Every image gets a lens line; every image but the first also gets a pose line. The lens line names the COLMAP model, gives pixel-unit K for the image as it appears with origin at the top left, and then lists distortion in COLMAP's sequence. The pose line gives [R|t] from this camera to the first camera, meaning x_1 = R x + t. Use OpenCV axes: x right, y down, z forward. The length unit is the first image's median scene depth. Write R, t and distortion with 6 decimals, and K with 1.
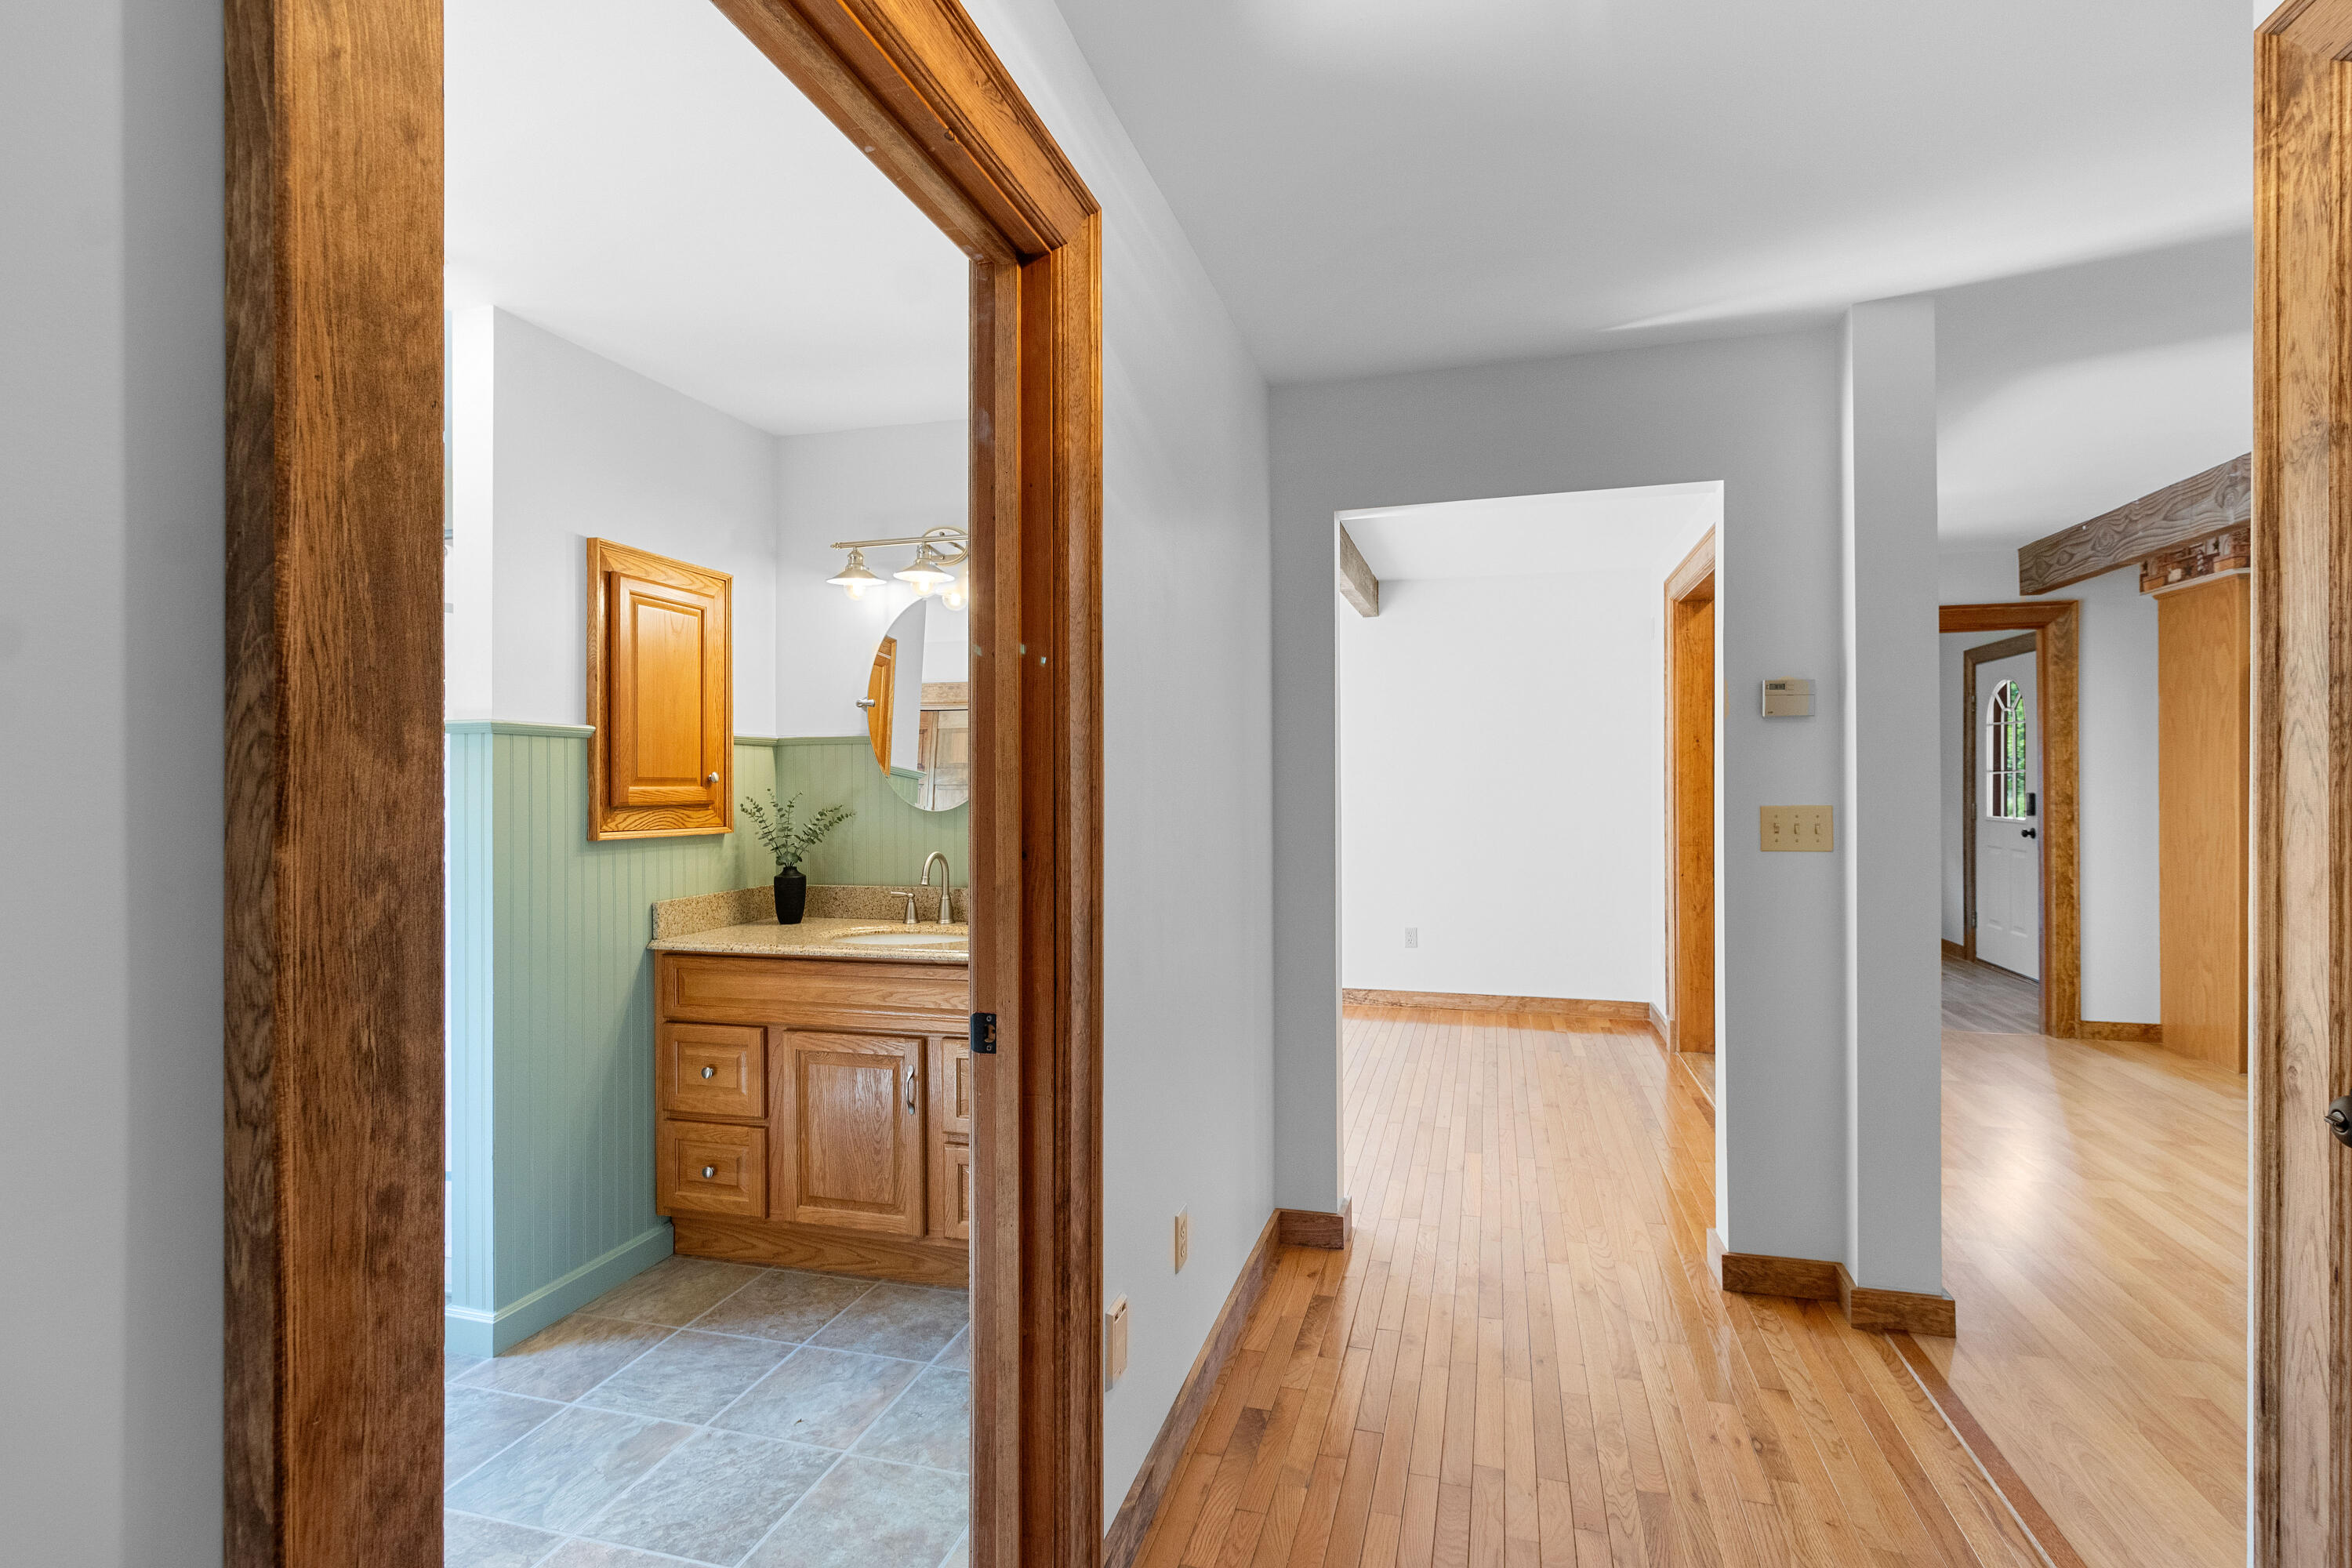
lens RADIAL K [[1094.3, 0, 1190.9], [0, 1094.3, 782.3], [0, 0, 1]] dist [0.002582, 0.000384]
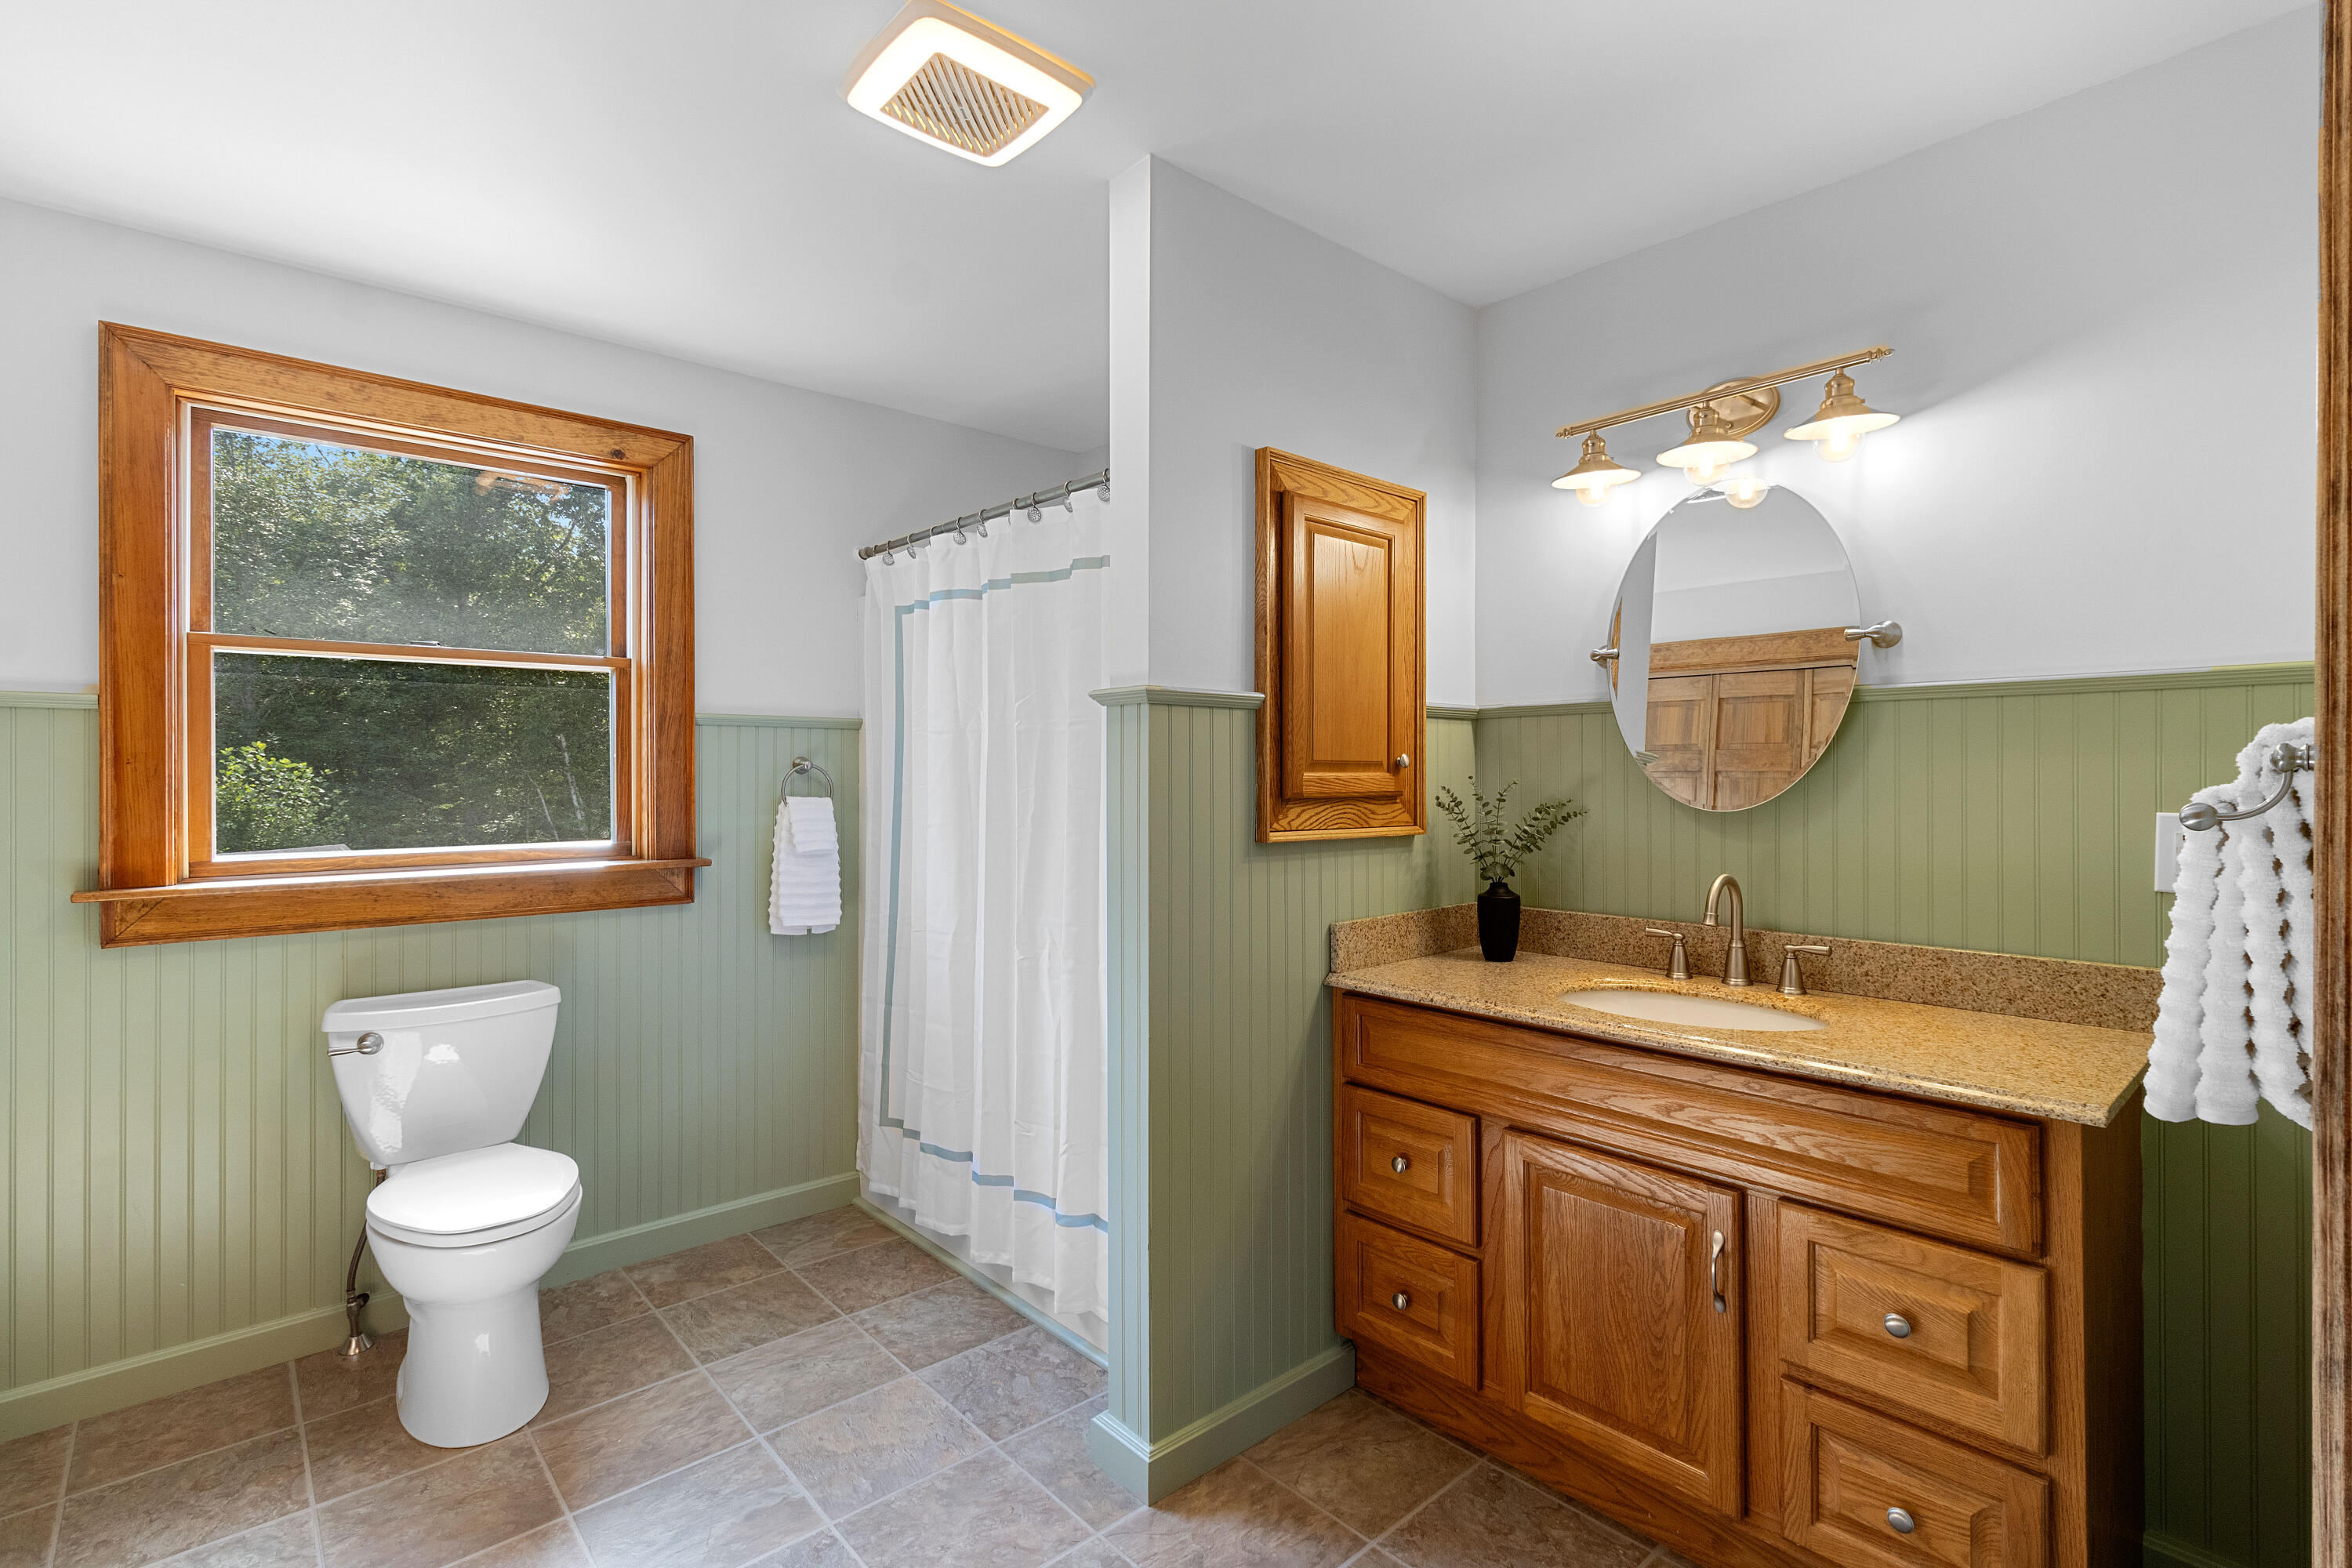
lens RADIAL K [[1115.7, 0, 1178.2], [0, 1115.7, 742.6], [0, 0, 1]] dist [0.002648, 0.001020]
pose [[0.837888, -0.009280, -0.545763, -0.150203], [-0.003155, 0.999756, -0.021844, 0.000352], [0.545833, 0.020025, 0.837655, 0.279168]]
